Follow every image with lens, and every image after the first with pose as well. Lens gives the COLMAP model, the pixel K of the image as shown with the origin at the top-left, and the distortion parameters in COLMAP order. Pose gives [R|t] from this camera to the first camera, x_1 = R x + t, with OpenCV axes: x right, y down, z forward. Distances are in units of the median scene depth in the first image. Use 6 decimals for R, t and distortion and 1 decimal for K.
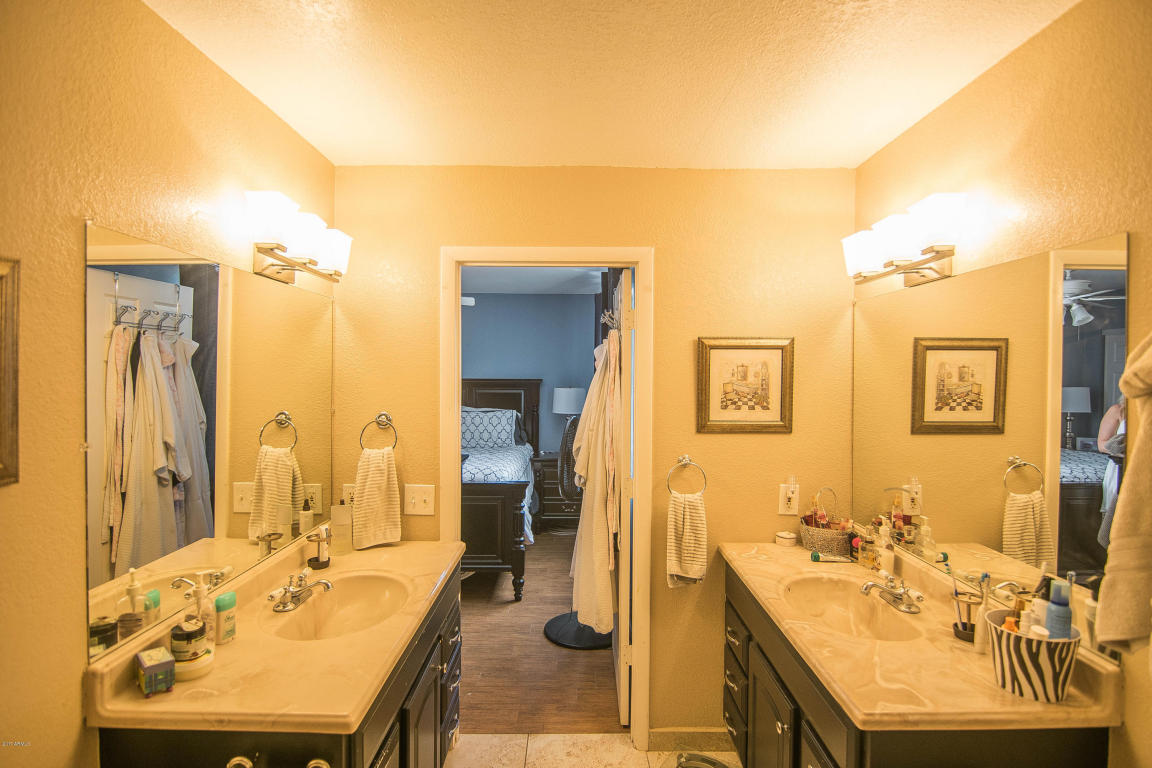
lens RADIAL K [[564.9, 0, 584.3], [0, 564.9, 387.9], [0, 0, 1]] dist [-0.013628, -0.005796]
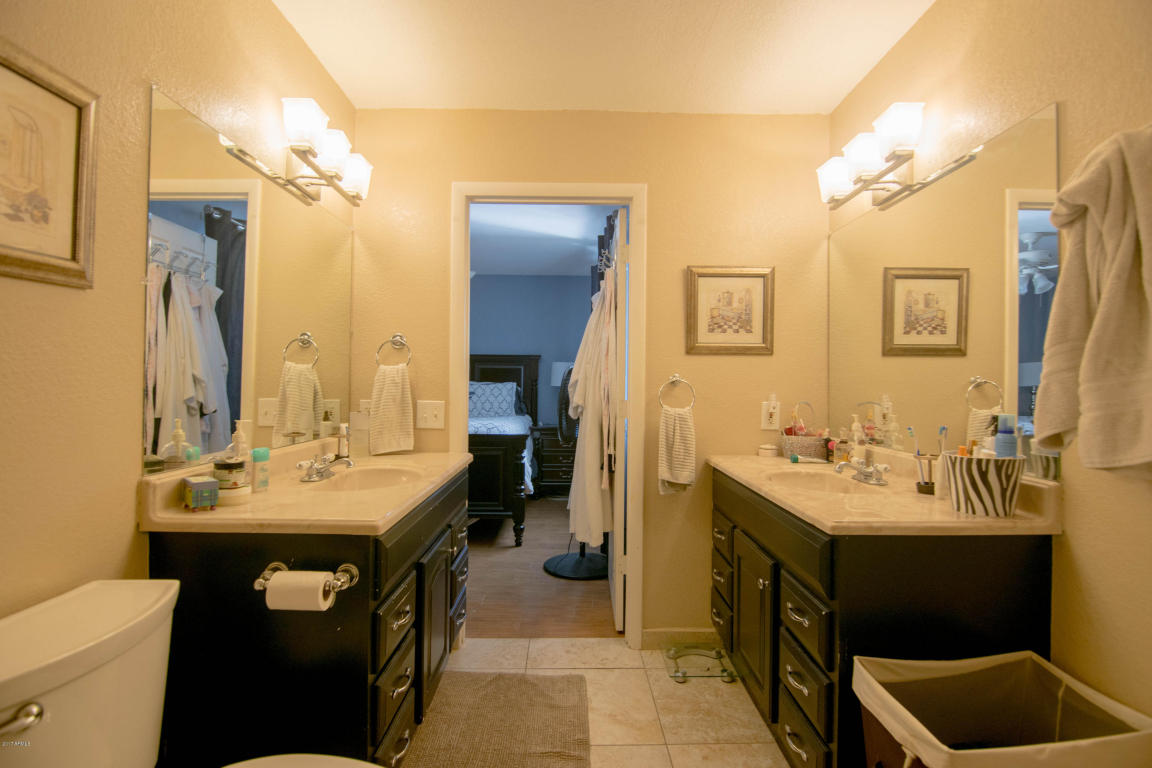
lens RADIAL K [[564.9, 0, 580.1], [0, 564.9, 467.0], [0, 0, 1]] dist [-0.013628, -0.005796]
pose [[0.999967, 0.002663, 0.007610, -0.013139], [-0.002586, 0.999945, -0.010183, 0.312589], [-0.007637, 0.010163, 0.999919, -0.086894]]
